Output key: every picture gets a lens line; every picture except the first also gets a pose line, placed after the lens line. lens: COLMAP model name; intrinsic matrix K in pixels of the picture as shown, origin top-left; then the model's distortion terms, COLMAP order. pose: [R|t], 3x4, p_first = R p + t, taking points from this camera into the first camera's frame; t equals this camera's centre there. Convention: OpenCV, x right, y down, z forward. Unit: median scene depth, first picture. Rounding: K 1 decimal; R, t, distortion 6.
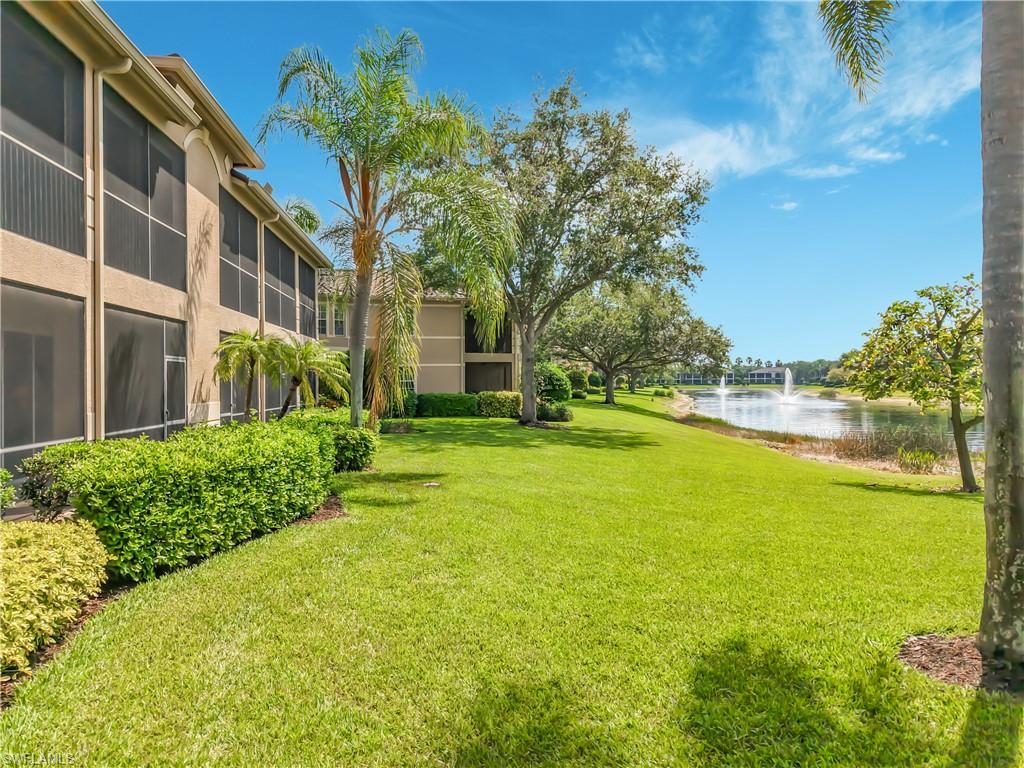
lens RADIAL K [[676.0, 0, 512.0], [0, 676.0, 384.0], [0, 0, 1]] dist [-0.000999, -0.000483]
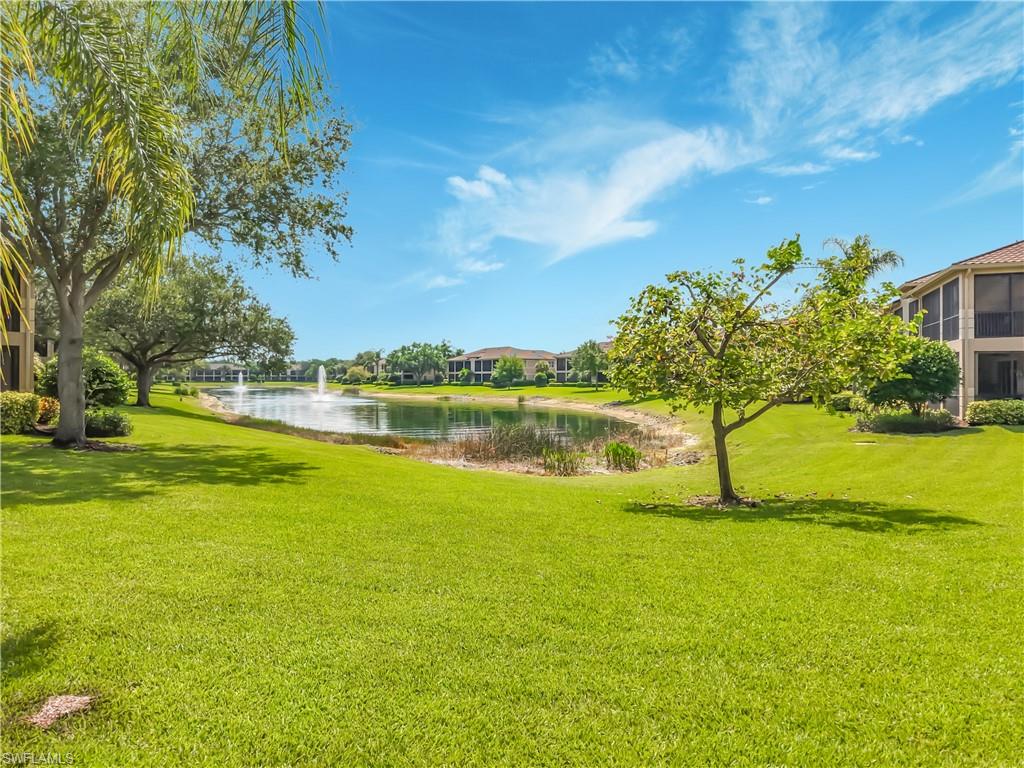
lens RADIAL K [[676.0, 0, 512.0], [0, 676.0, 384.0], [0, 0, 1]] dist [-0.000999, -0.000483]
pose [[0.764377, 0.001088, 0.644769, -0.037523], [-0.003677, 0.999990, 0.002673, -0.000004], [-0.644759, -0.004414, 0.764373, 0.146706]]
